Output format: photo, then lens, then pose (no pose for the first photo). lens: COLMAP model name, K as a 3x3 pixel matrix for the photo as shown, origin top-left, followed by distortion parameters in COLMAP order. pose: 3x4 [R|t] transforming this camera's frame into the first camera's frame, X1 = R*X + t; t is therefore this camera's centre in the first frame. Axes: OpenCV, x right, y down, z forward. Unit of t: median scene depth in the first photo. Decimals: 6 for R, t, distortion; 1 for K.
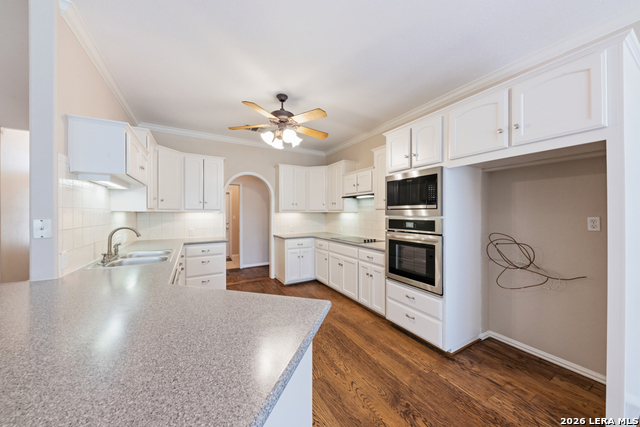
lens RADIAL K [[223.2, 0, 326.7], [0, 223.2, 218.5], [0, 0, 1]] dist [0.004429, -0.001008]
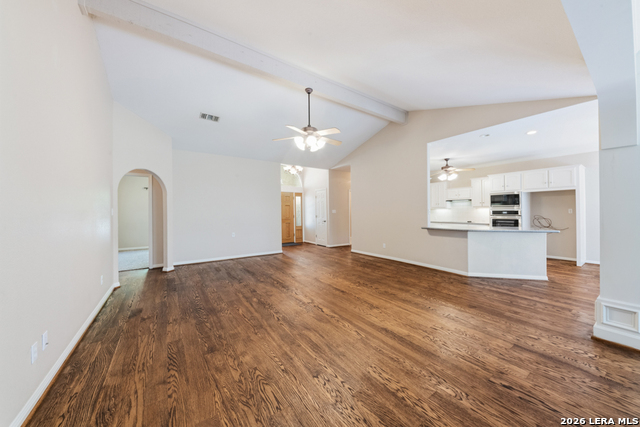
lens RADIAL K [[223.2, 0, 325.8], [0, 223.2, 212.4], [0, 0, 1]] dist [0.004429, -0.001008]
pose [[0.996105, -0.003960, 0.088090, -2.087002], [0.006481, 0.999577, -0.028350, 0.092281], [-0.087940, 0.028811, 0.995709, -1.517901]]
